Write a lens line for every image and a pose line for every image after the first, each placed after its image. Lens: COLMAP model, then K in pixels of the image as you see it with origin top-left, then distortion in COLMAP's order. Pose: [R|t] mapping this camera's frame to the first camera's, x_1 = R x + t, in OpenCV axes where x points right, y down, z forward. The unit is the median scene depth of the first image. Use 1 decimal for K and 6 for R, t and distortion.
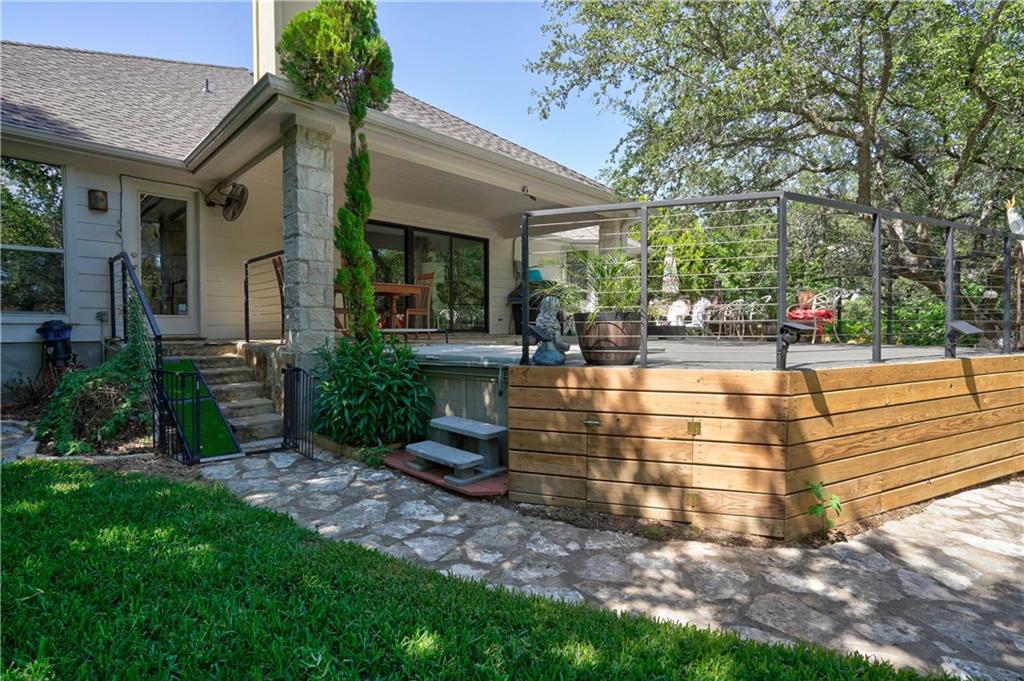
lens RADIAL K [[496.6, 0, 509.7], [0, 496.6, 339.3], [0, 0, 1]] dist [-0.001833, 0.002442]
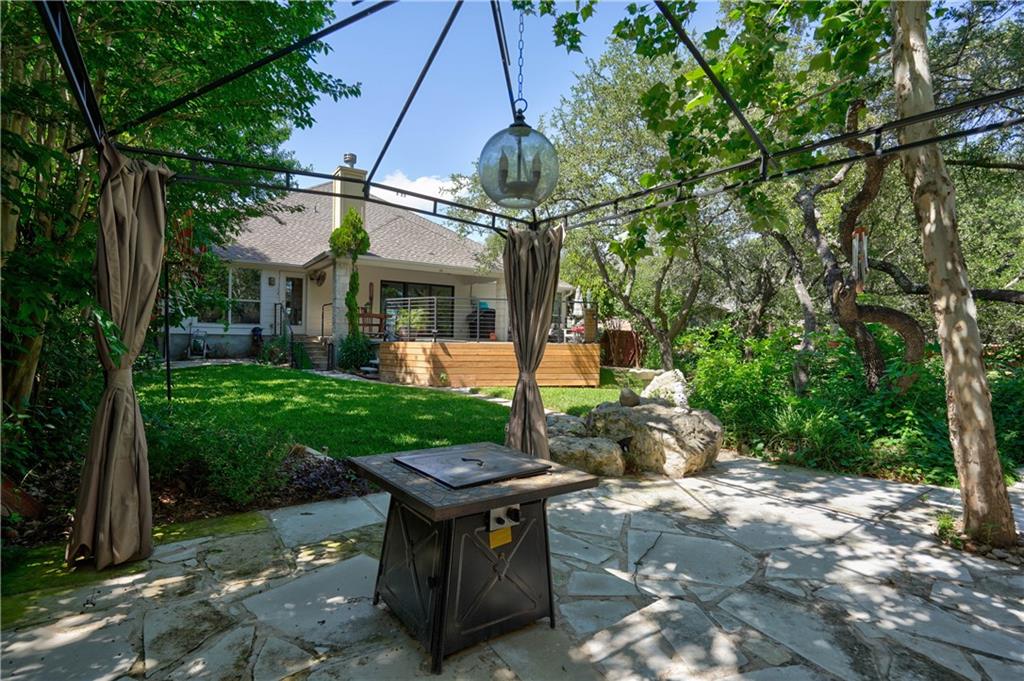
lens RADIAL K [[521.9, 0, 513.8], [0, 521.9, 338.2], [0, 0, 1]] dist [0.001181, 0.000079]
pose [[0.979743, 0.019619, -0.199297, 1.157356], [-0.025029, 0.999383, -0.024658, 0.065094], [0.198690, 0.029146, 0.979629, -1.704520]]
